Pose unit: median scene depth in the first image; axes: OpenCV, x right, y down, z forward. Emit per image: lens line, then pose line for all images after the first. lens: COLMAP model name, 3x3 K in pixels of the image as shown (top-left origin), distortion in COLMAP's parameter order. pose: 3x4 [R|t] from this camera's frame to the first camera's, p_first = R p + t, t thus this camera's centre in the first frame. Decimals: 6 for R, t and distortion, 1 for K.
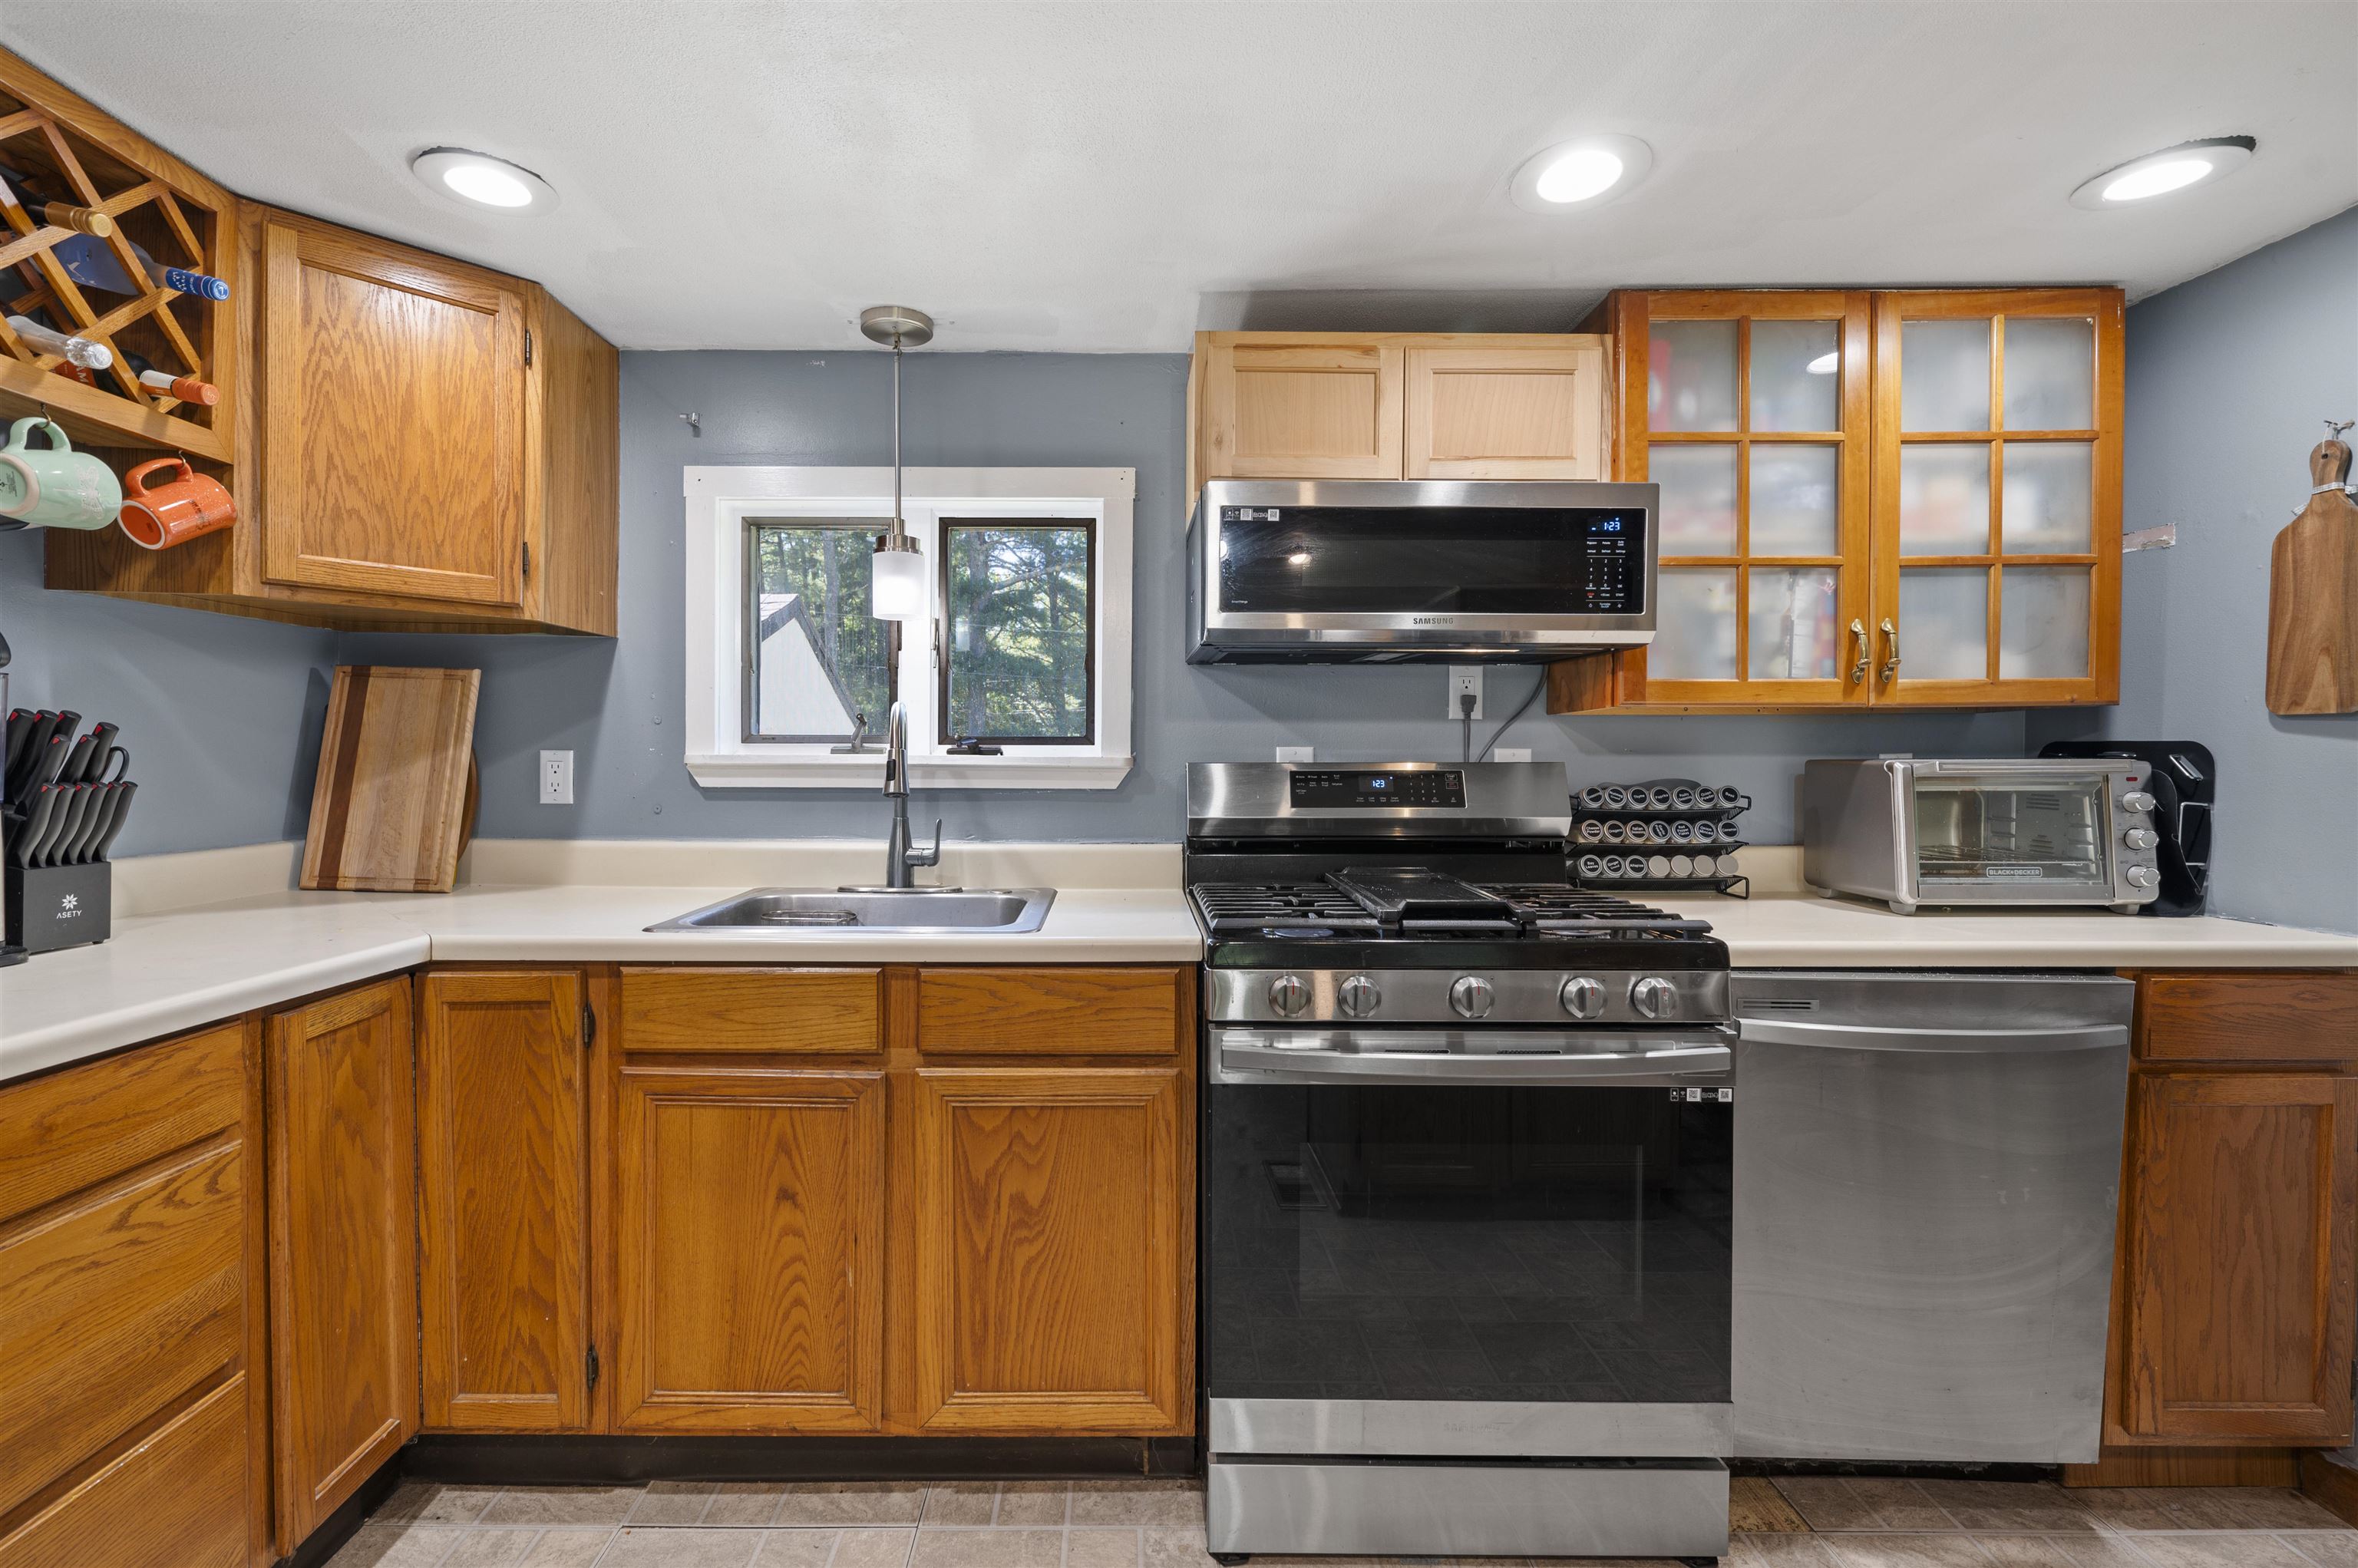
lens RADIAL K [[1123.4, 0, 1169.2], [0, 1123.4, 784.2], [0, 0, 1]] dist [-0.001679, 0.000700]
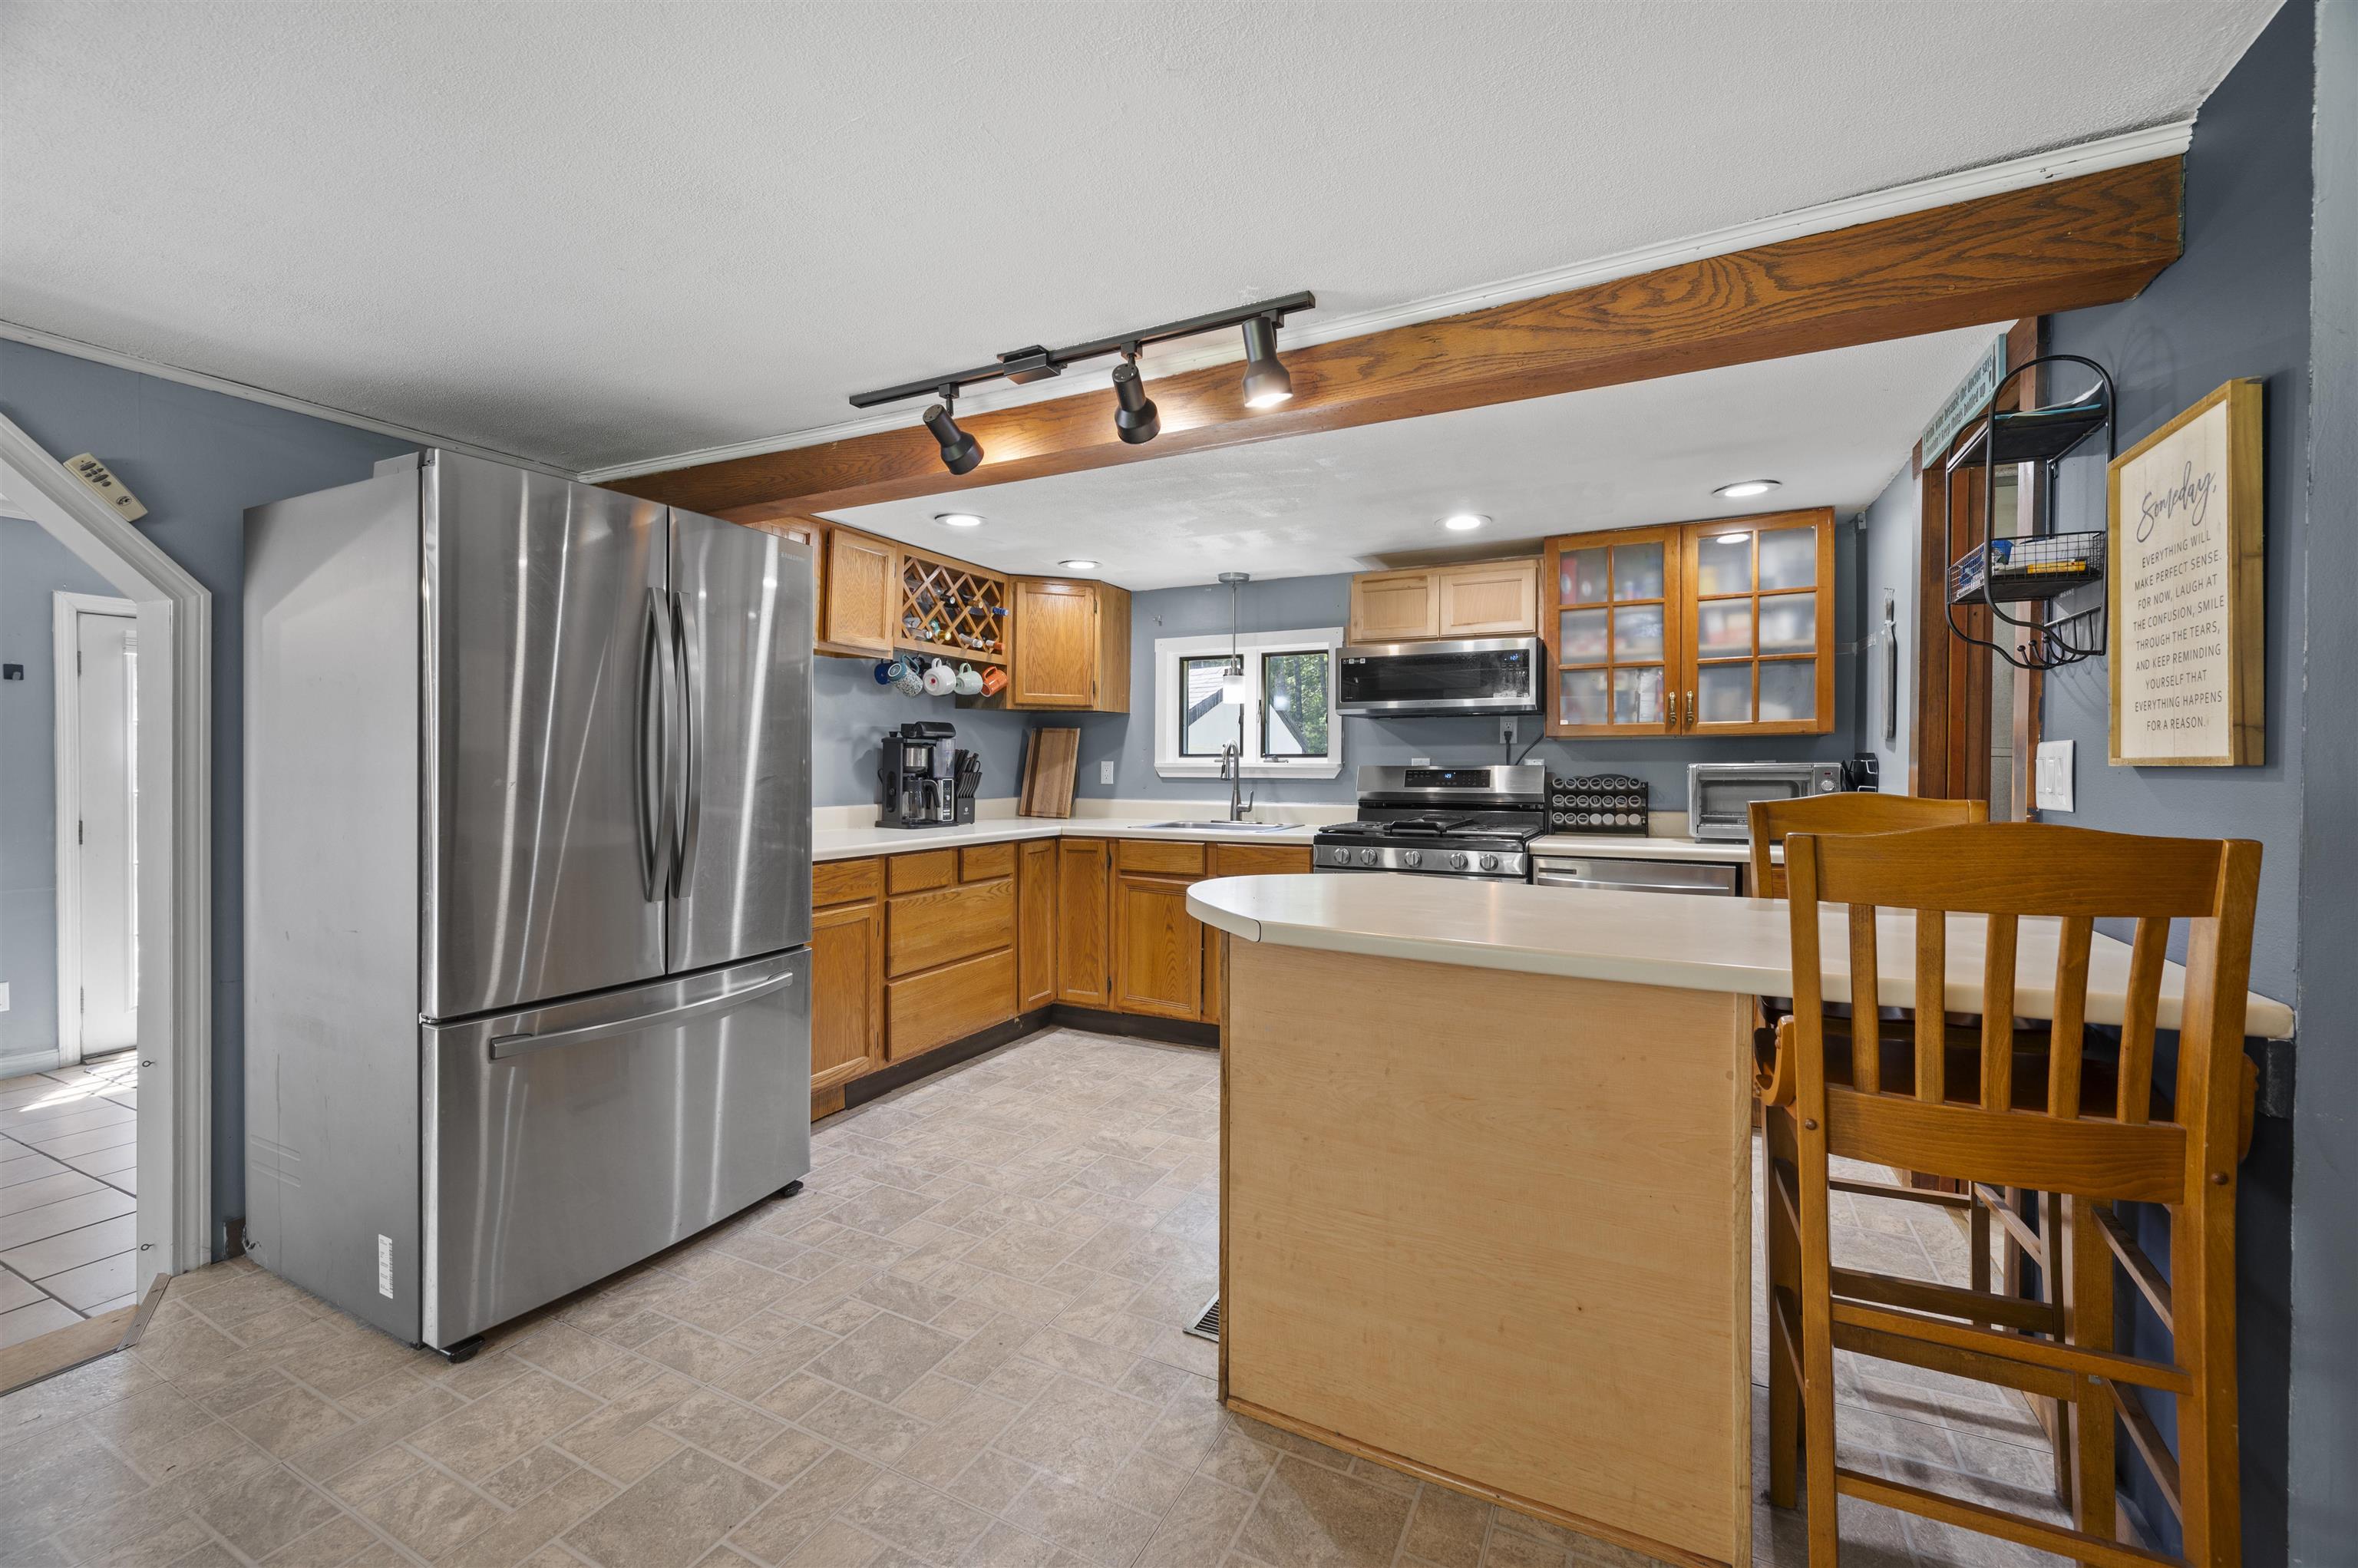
lens RADIAL K [[959.8, 0, 1186.2], [0, 959.8, 773.7], [0, 0, 1]] dist [-0.000256, 0.000087]
pose [[0.898107, 0.001821, -0.439773, 0.590398], [-0.008812, 0.999865, -0.013856, 0.027021], [0.439689, 0.016320, 0.898002, -0.889548]]
